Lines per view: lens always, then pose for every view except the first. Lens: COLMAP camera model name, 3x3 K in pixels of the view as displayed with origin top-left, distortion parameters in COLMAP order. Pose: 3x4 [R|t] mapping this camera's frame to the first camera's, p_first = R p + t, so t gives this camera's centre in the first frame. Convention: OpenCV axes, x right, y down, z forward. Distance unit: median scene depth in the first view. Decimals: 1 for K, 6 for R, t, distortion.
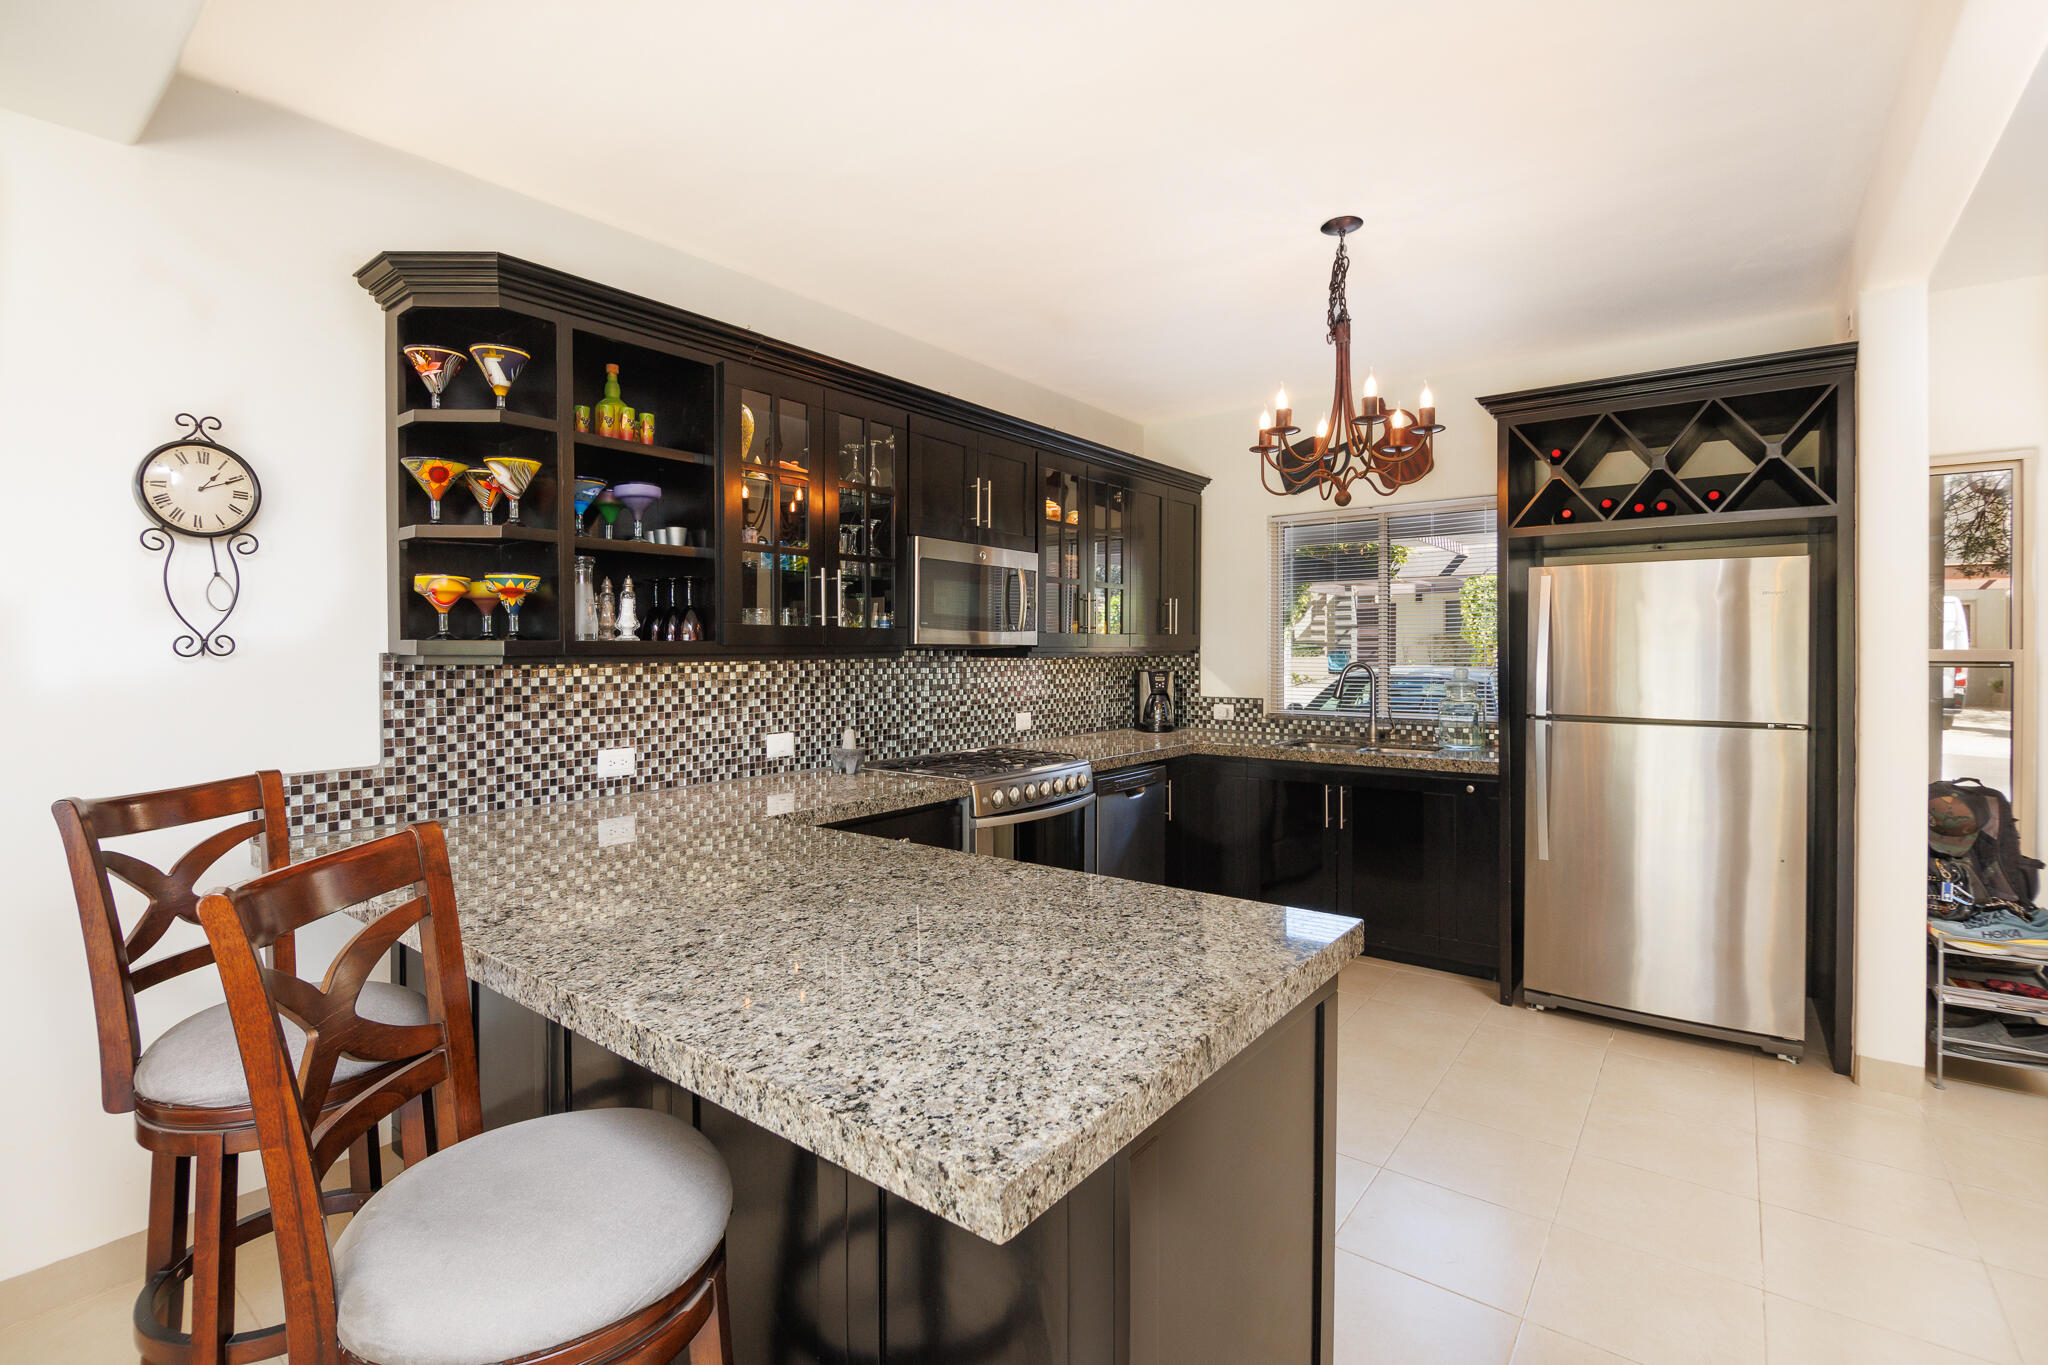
lens RADIAL K [[923.1, 0, 1019.2], [0, 923.1, 684.0], [0, 0, 1]] dist [-0.010317, -0.000155]
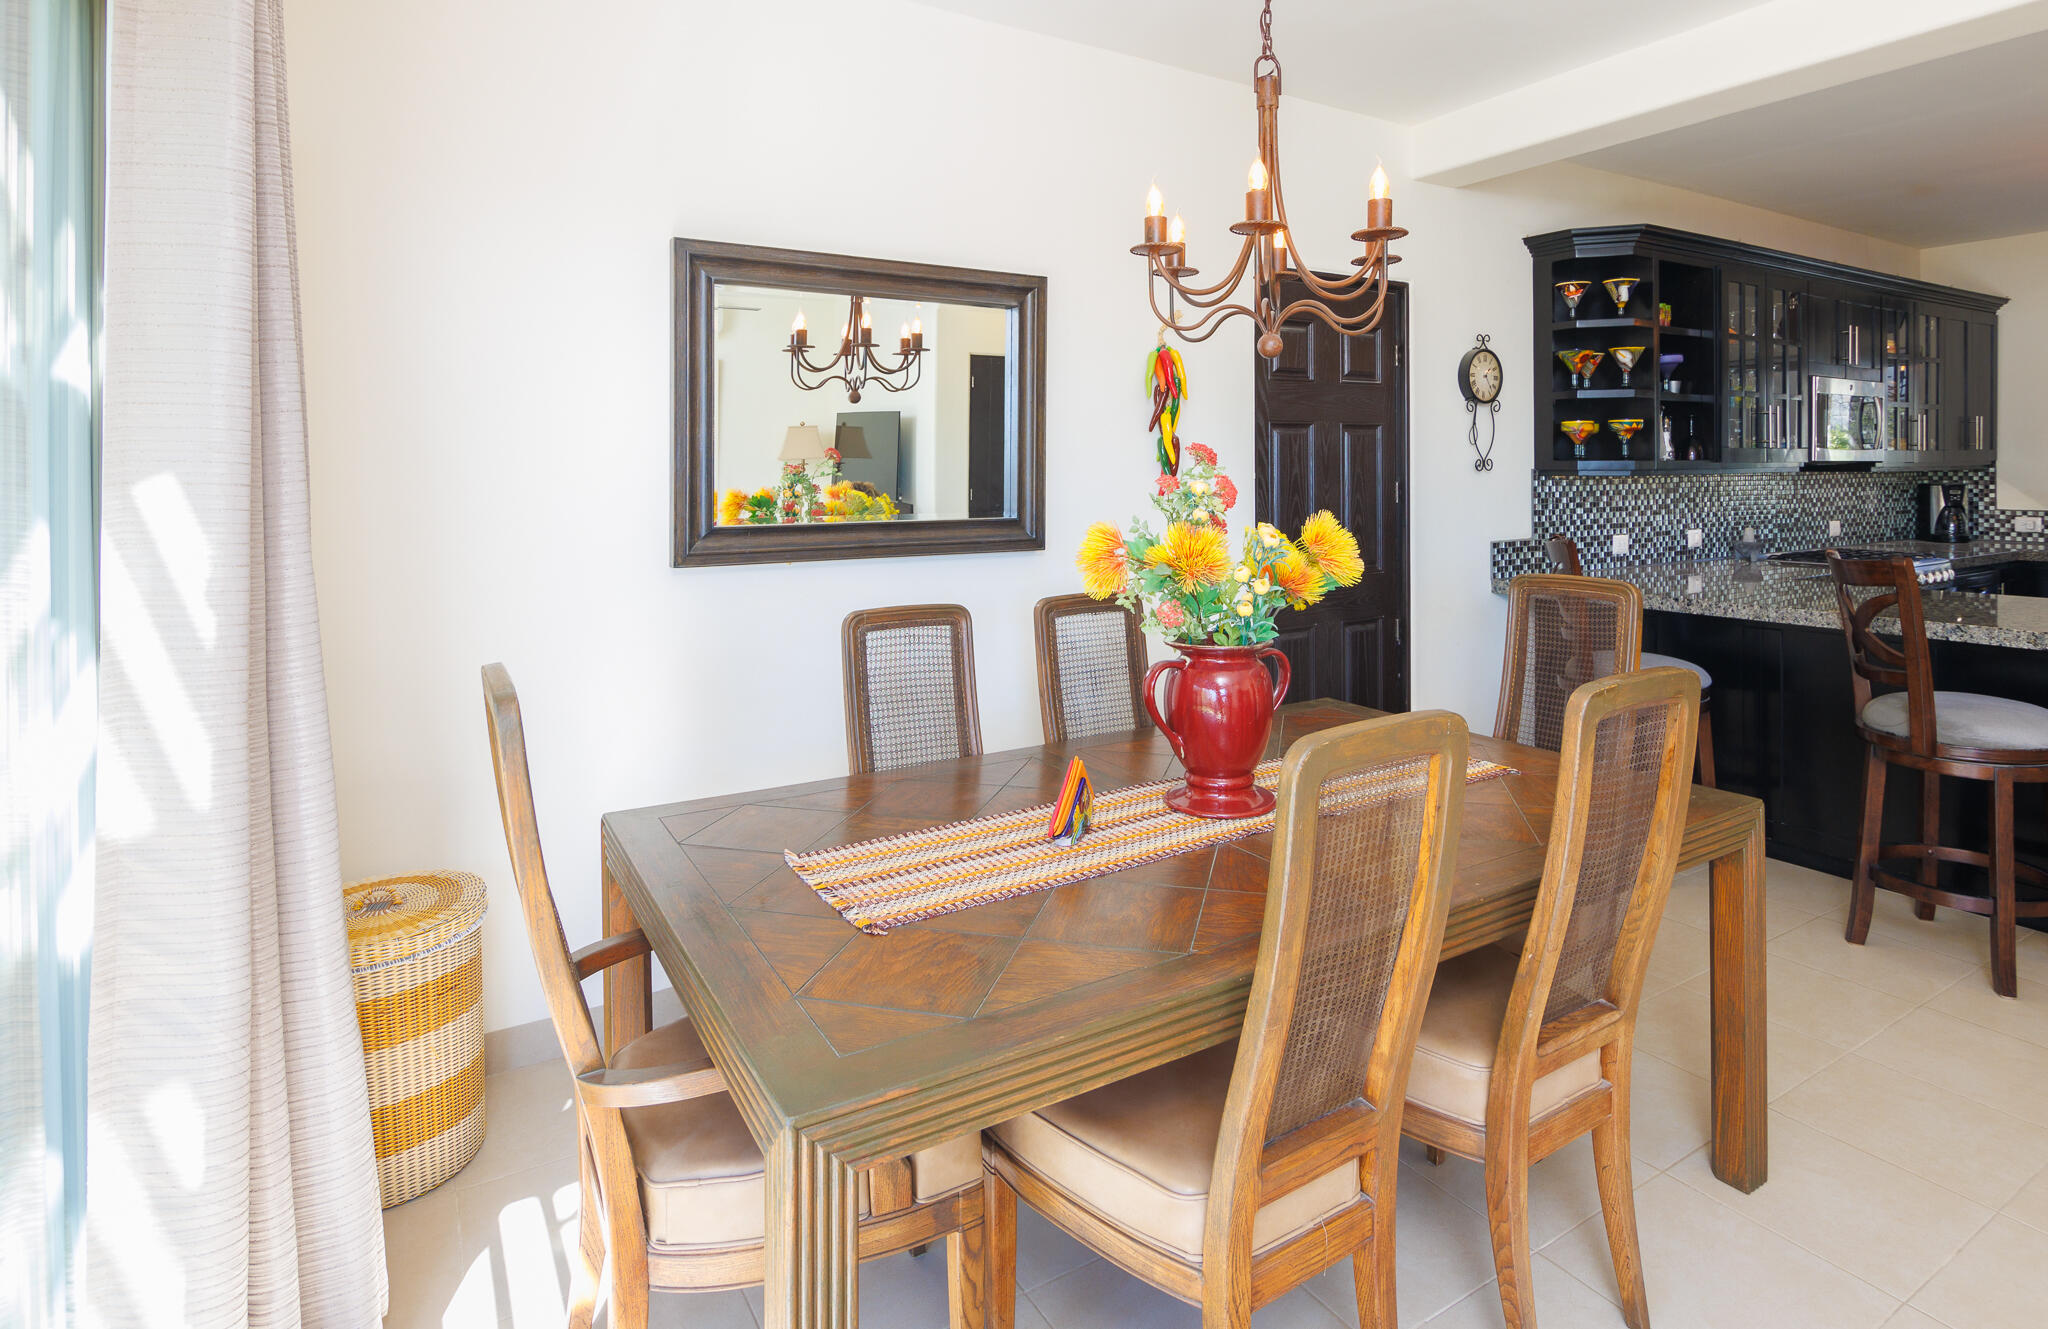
lens RADIAL K [[1063.0, 0, 1026.1], [0, 1063.0, 490.0], [0, 0, 1]] dist [-0.023795, -0.001258]
pose [[0.927564, -0.000198, -0.373665, -0.596811], [-0.006541, 0.999838, -0.016766, 0.029318], [0.373608, 0.017996, 0.927412, -0.768748]]
